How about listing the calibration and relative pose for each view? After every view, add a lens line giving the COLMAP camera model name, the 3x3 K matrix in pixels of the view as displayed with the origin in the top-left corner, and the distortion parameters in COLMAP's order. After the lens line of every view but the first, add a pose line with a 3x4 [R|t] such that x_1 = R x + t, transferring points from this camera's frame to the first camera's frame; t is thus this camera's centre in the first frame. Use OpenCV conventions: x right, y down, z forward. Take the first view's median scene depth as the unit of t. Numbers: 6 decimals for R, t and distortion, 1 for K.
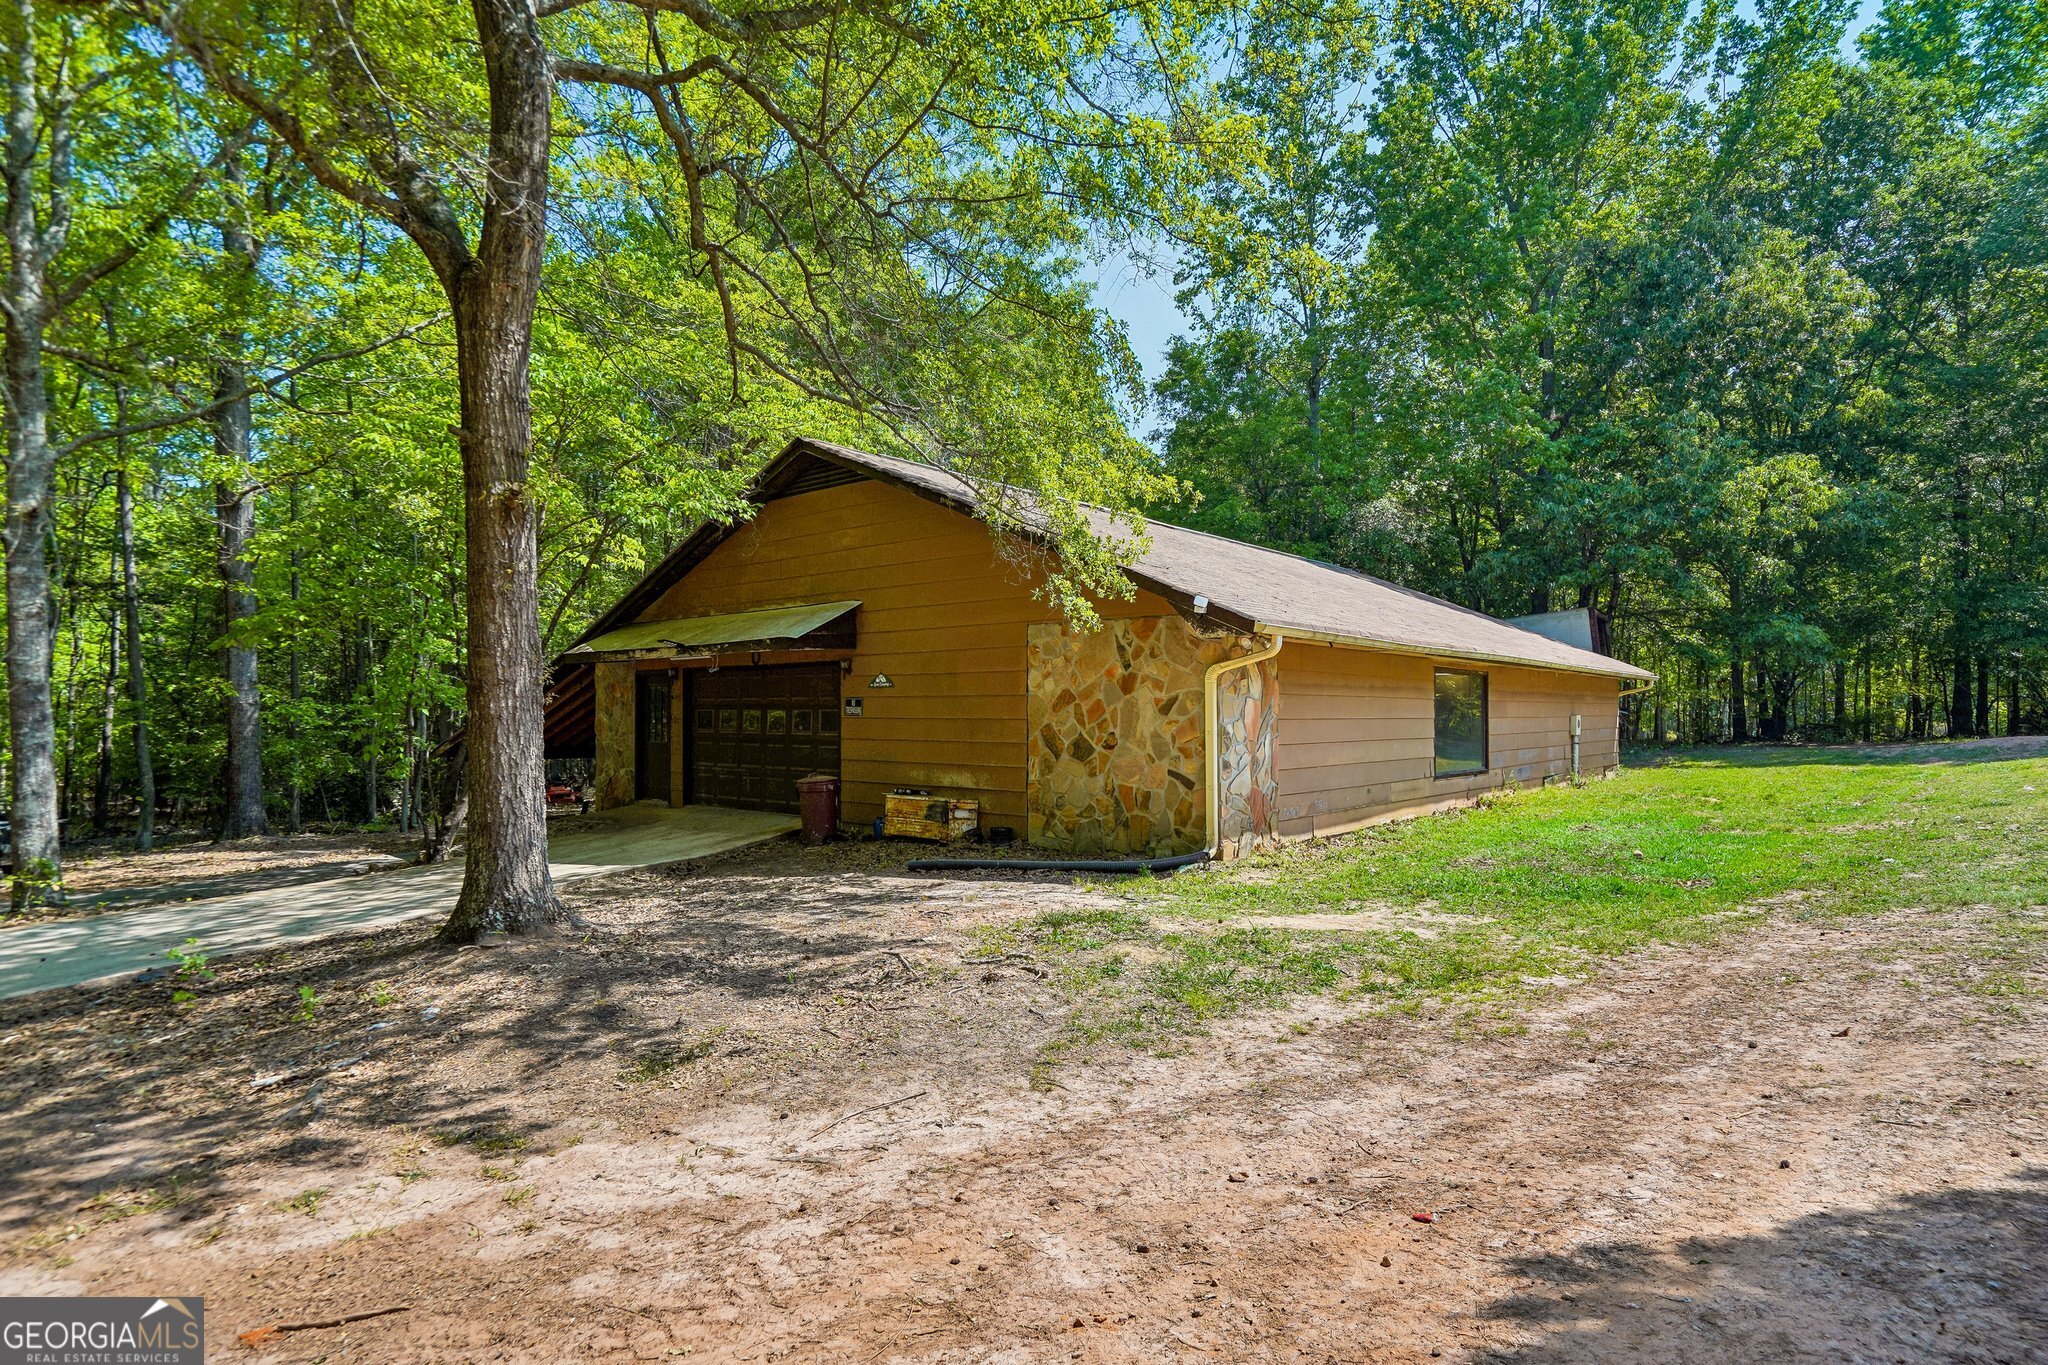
lens RADIAL K [[1102.7, 0, 1025.2], [0, 1102.7, 705.6], [0, 0, 1]] dist [0.004464, -0.000194]
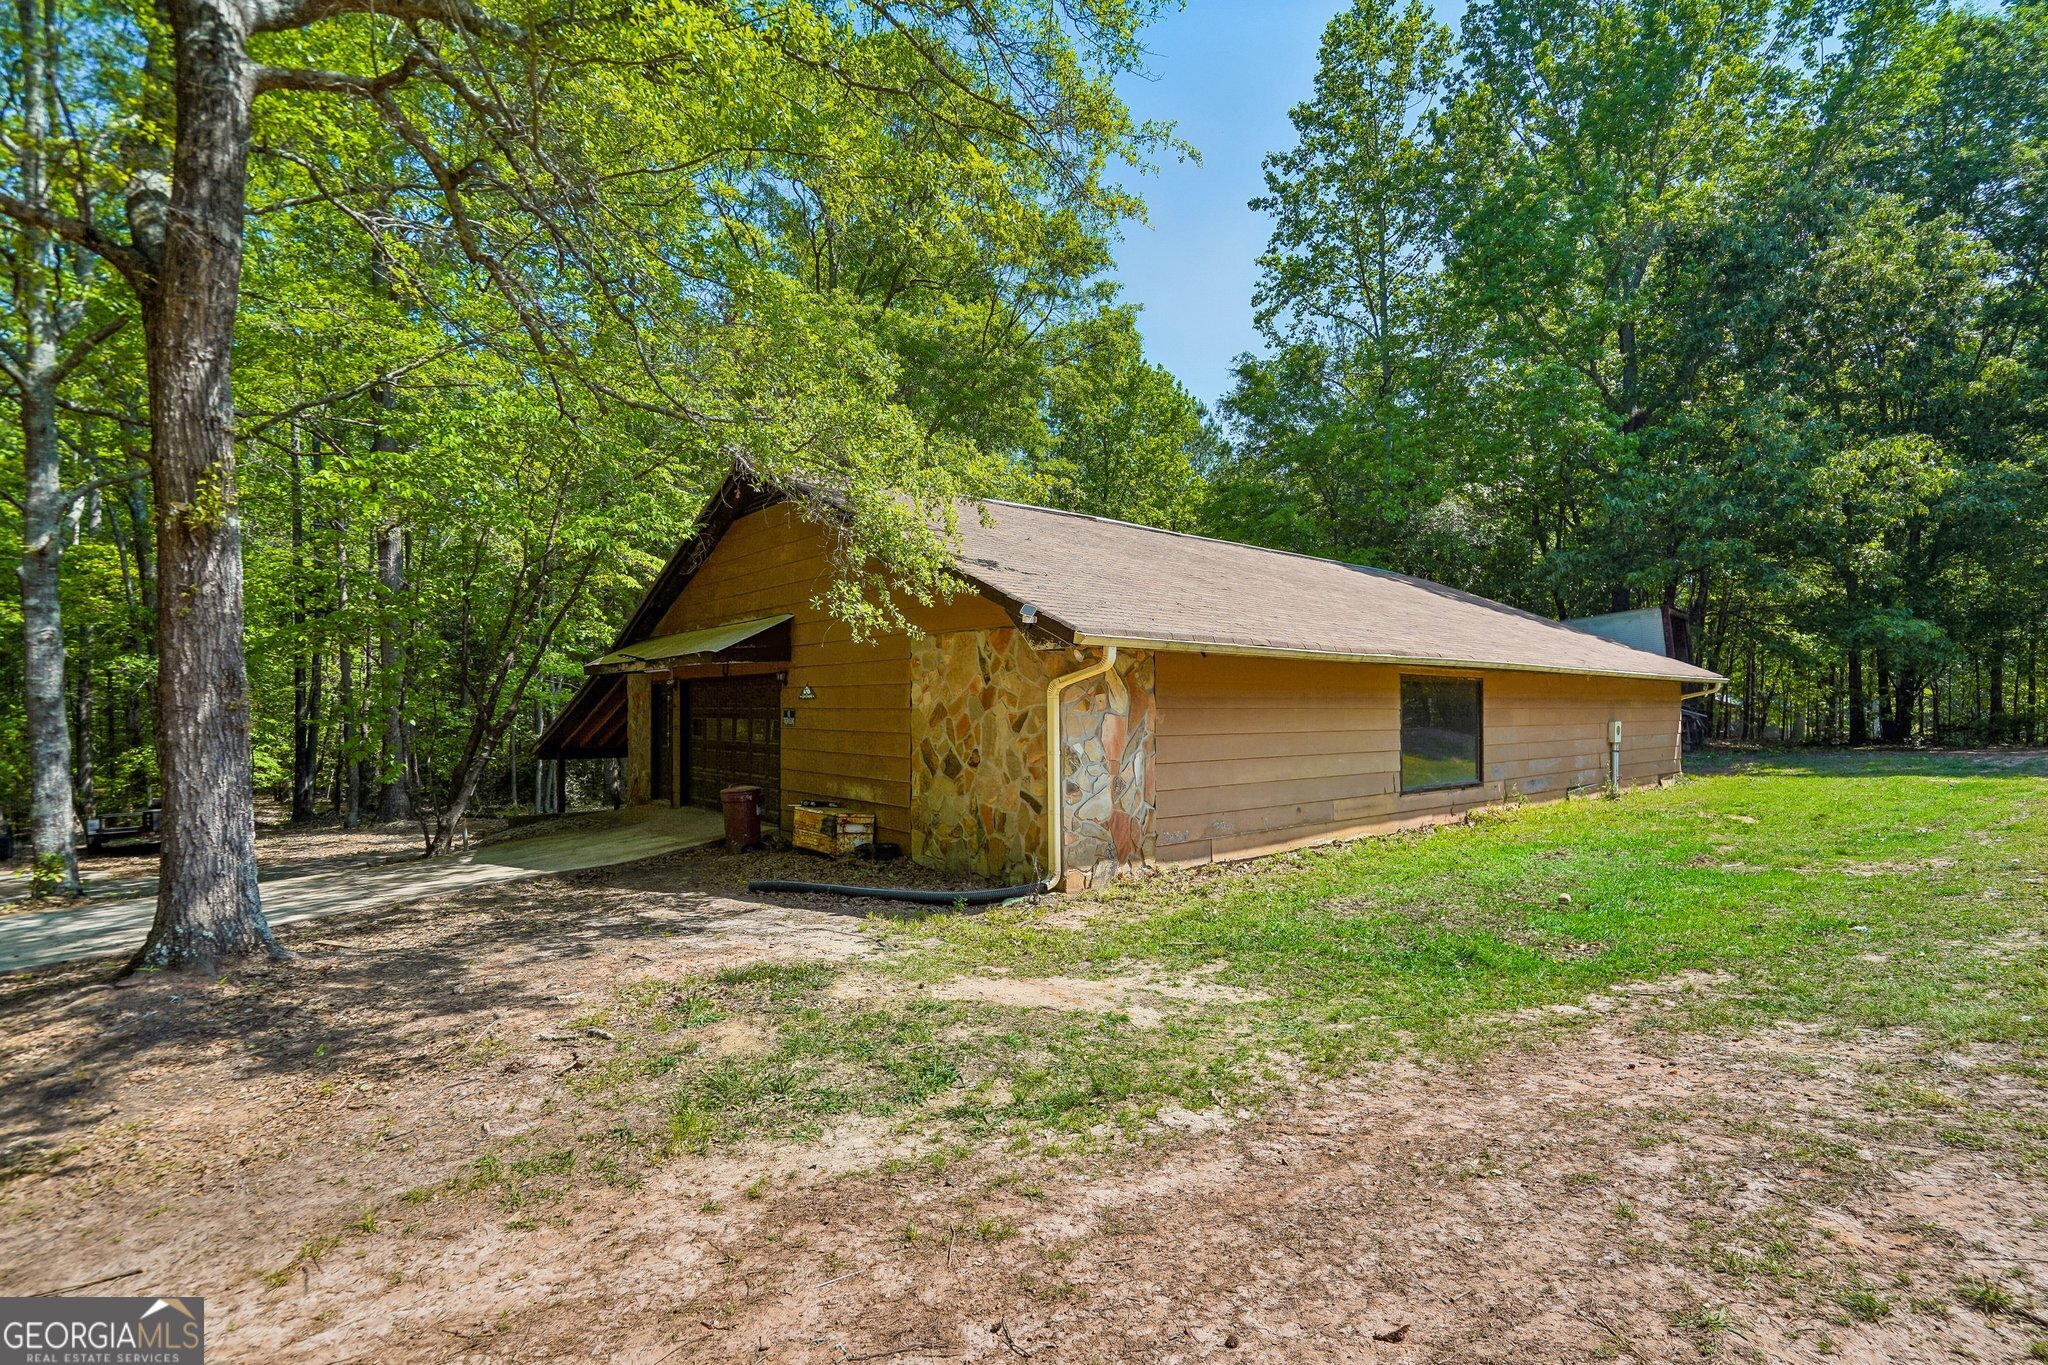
lens RADIAL K [[961.5, 0, 1022.6], [0, 961.5, 701.3], [0, 0, 1]] dist [-0.001420, 0.001161]
pose [[0.984712, -0.001656, -0.174183, 0.188602], [0.001764, 0.999998, 0.000461, -0.012455], [0.174182, -0.000761, 0.984713, 0.137358]]
